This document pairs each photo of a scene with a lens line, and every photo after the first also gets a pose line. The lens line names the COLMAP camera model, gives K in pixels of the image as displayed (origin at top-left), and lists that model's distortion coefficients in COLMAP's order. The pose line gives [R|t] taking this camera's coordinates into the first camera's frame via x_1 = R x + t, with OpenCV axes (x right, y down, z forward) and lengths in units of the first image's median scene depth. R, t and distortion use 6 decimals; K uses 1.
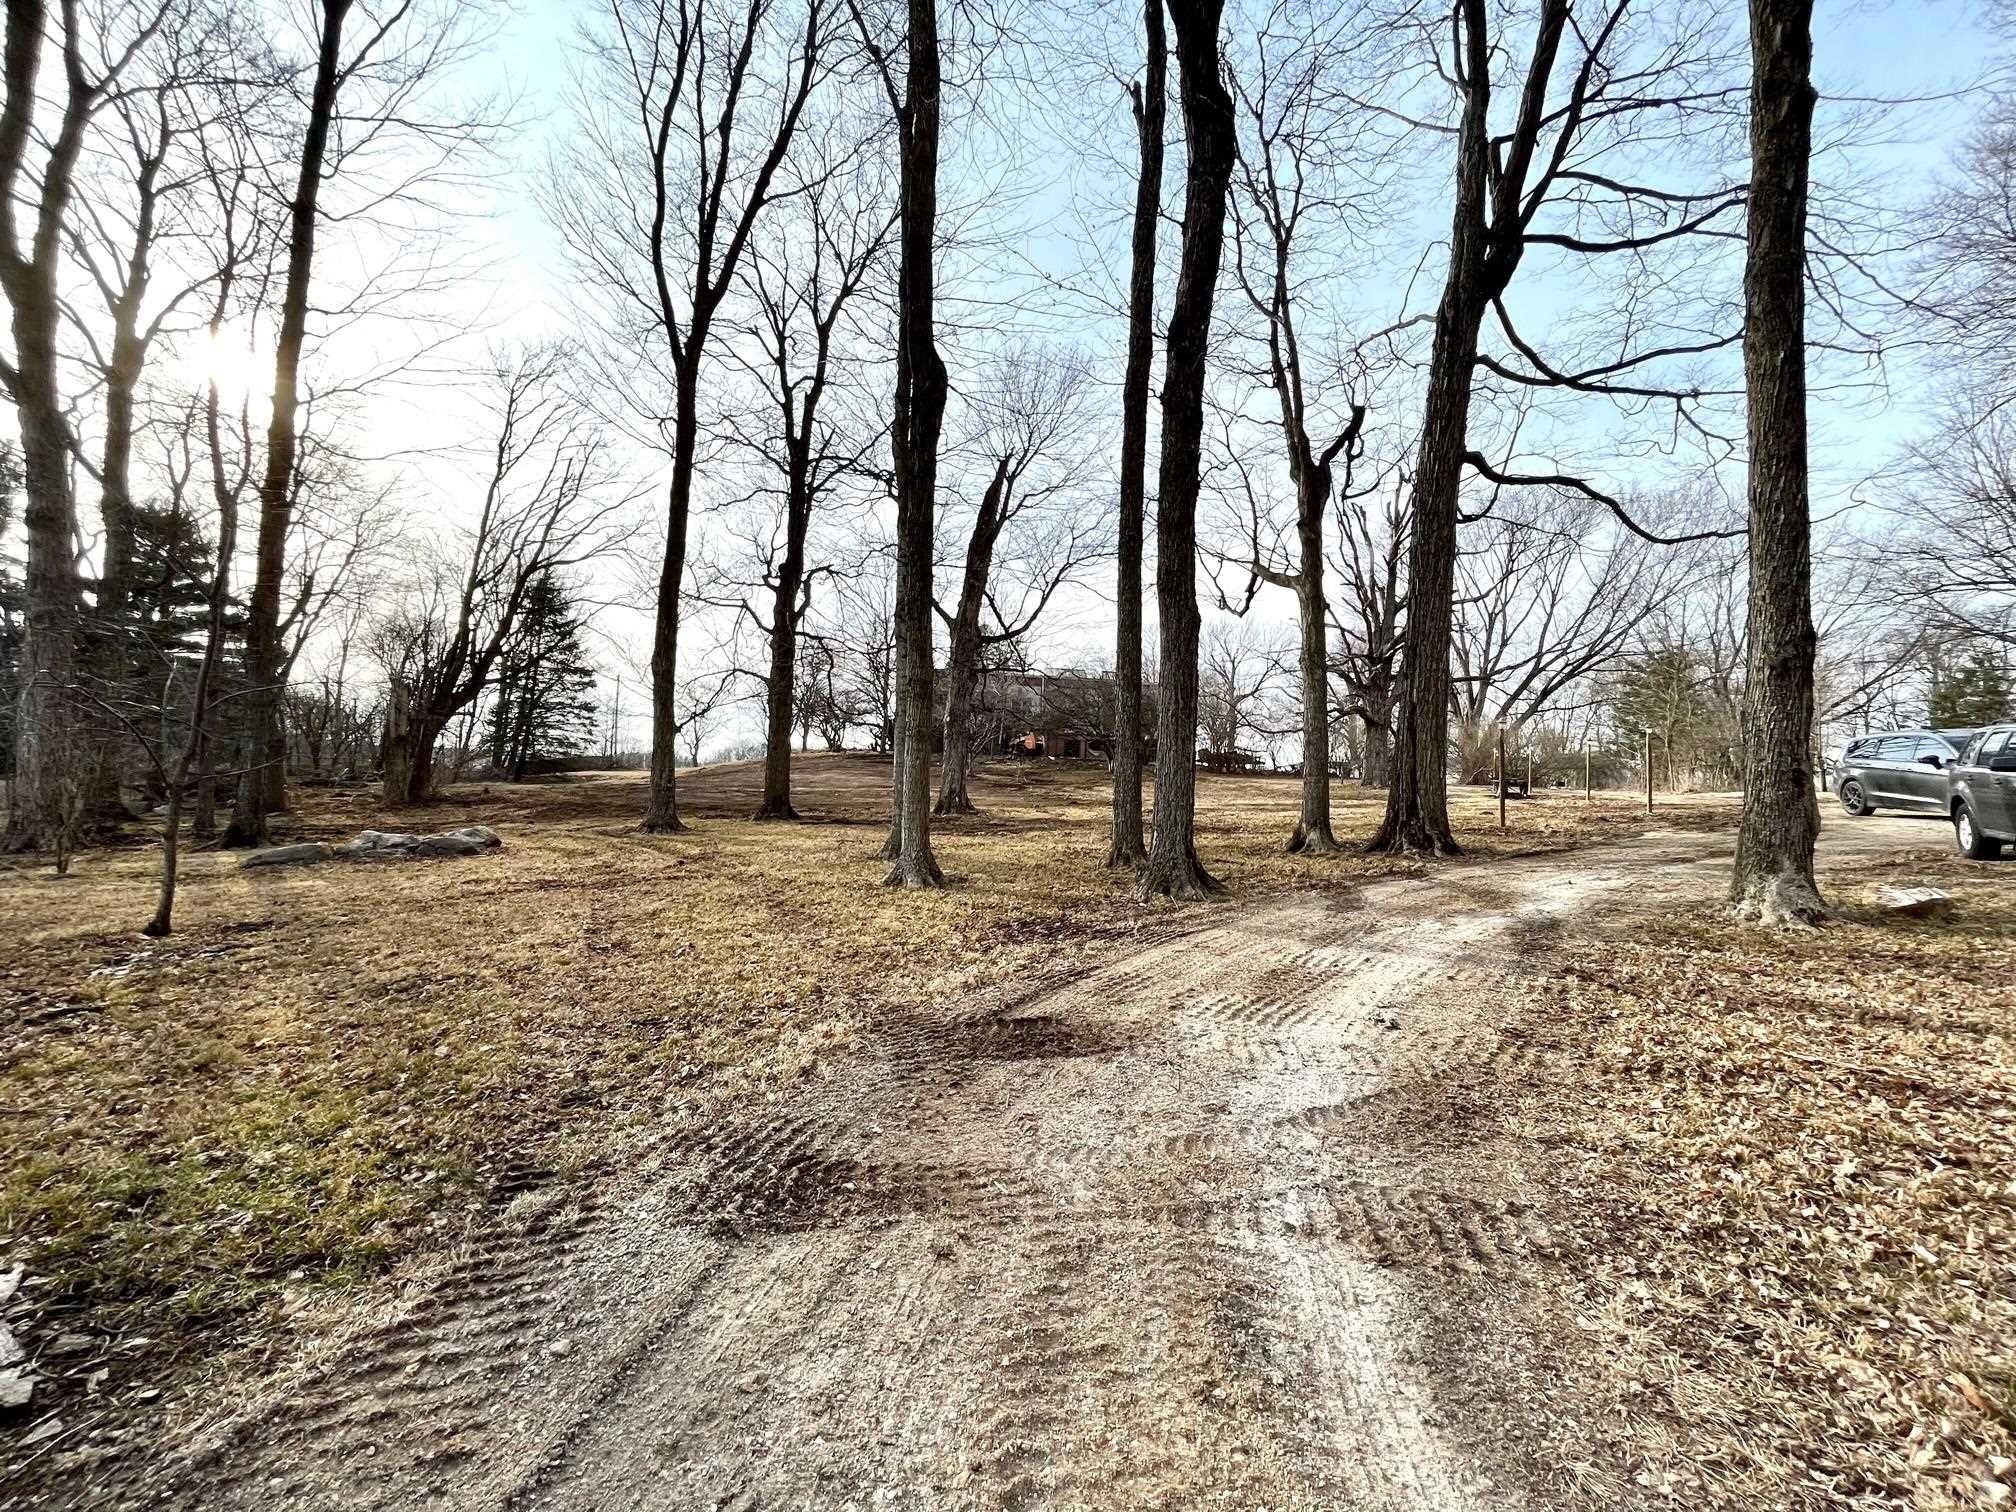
lens RADIAL K [[812.0, 0, 992.9], [0, 812.0, 765.0], [0, 0, 1]] dist [-0.002874, 0.000244]
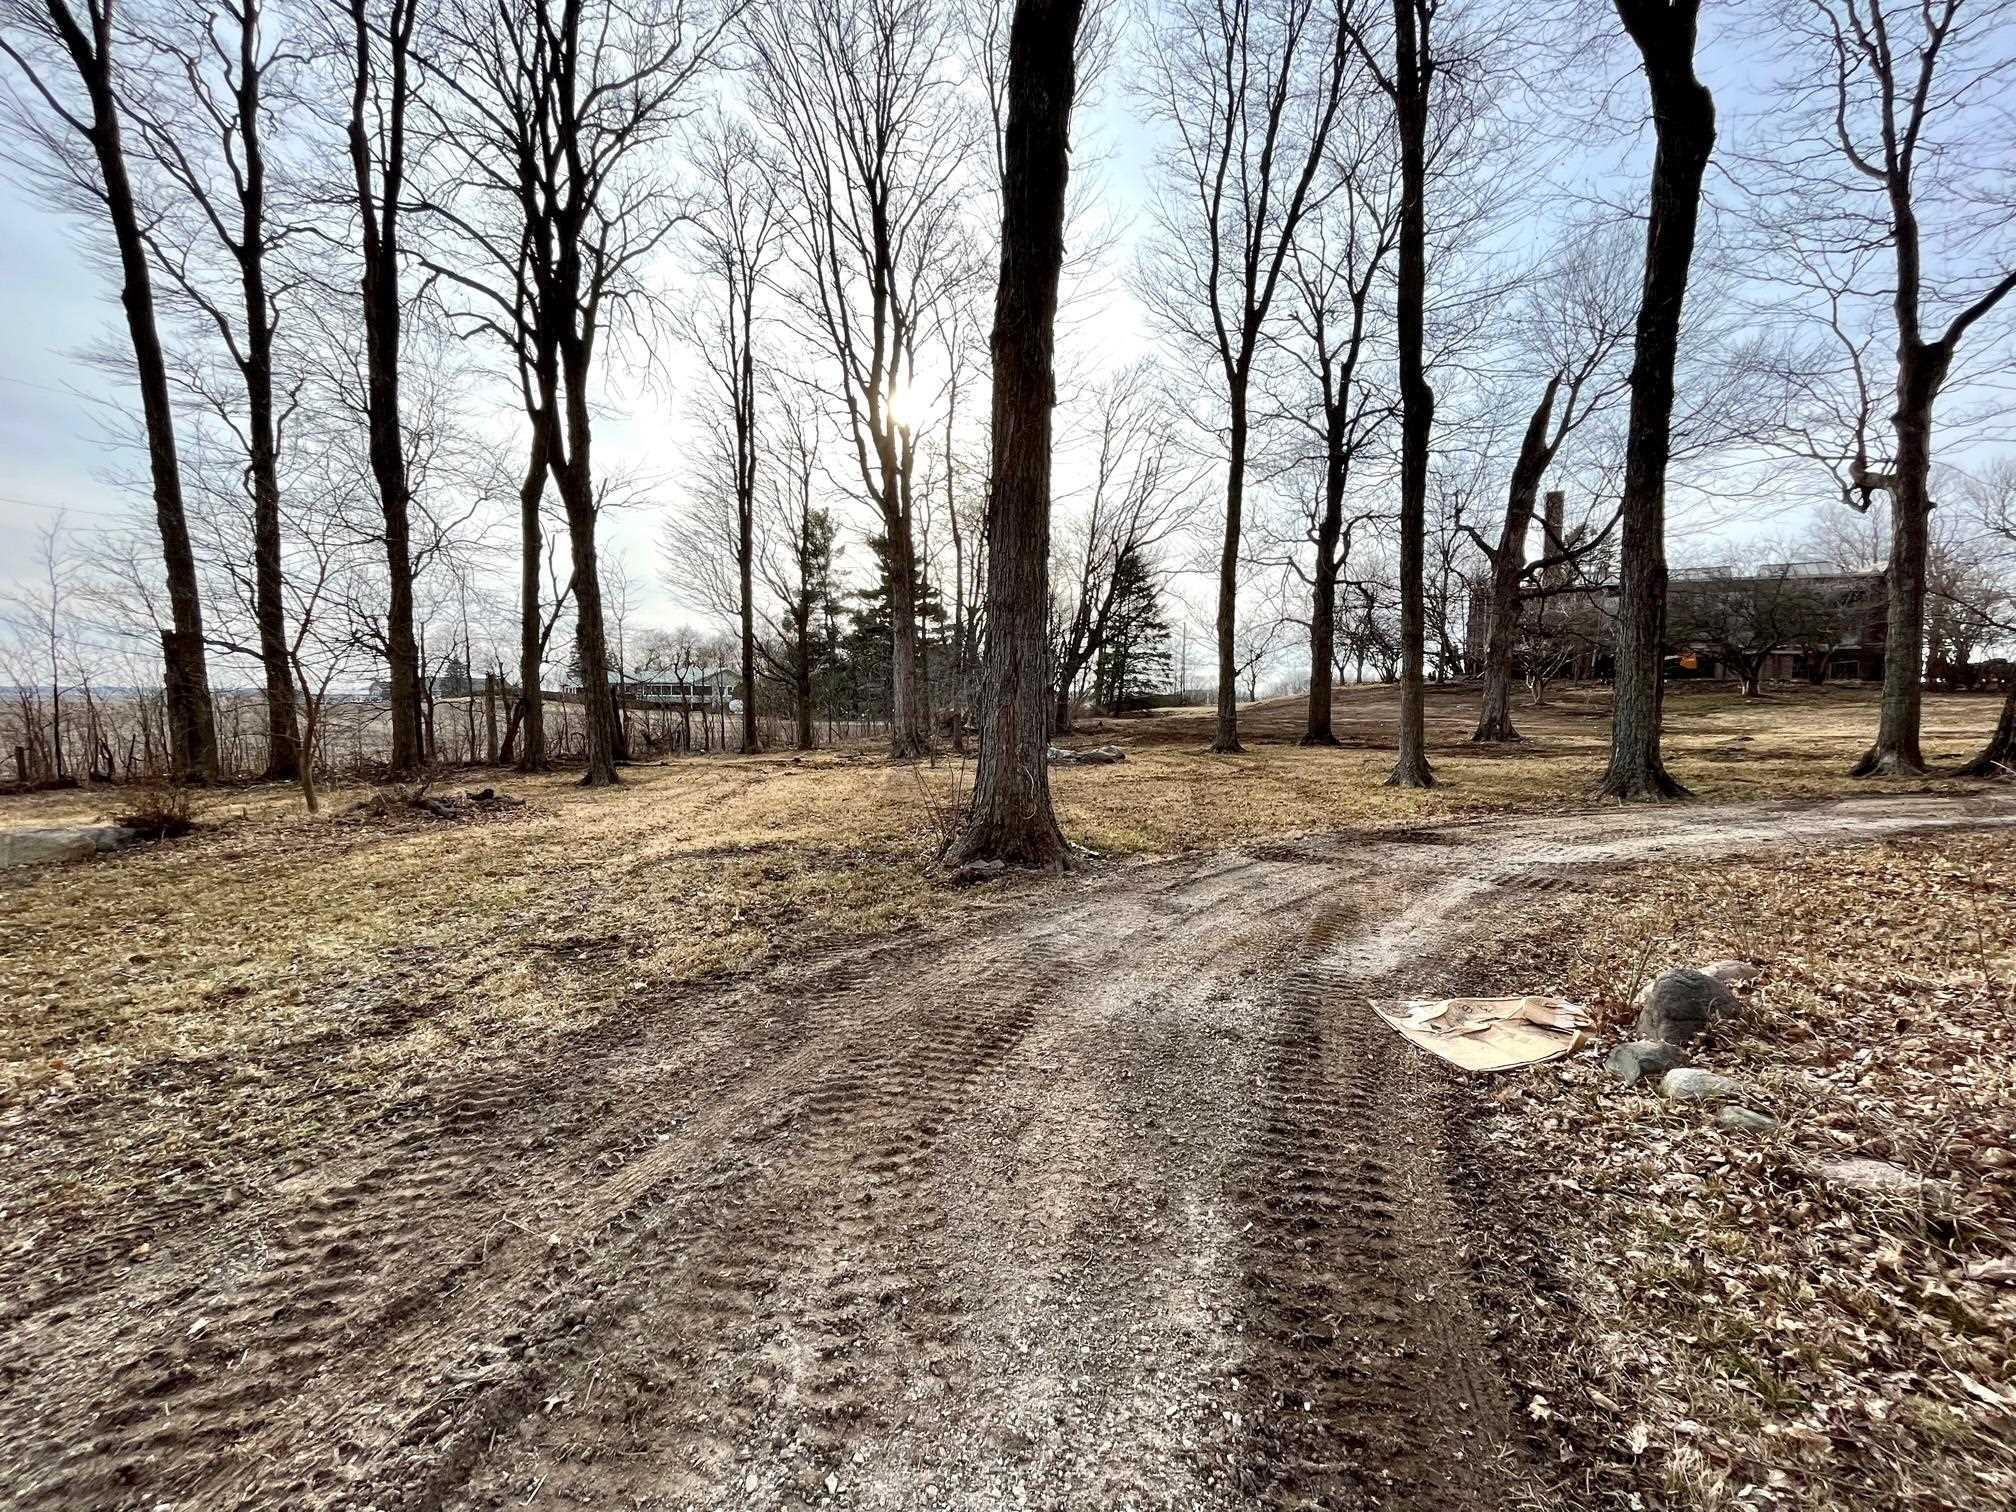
lens RADIAL K [[812.0, 0, 1022.7], [0, 812.0, 738.3], [0, 0, 1]] dist [-0.002874, 0.000244]
pose [[0.809202, 0.000118, -0.587531, 0.068302], [0.028794, 0.998790, 0.039859, -0.001847], [0.586825, -0.049172, 0.808219, -0.180754]]
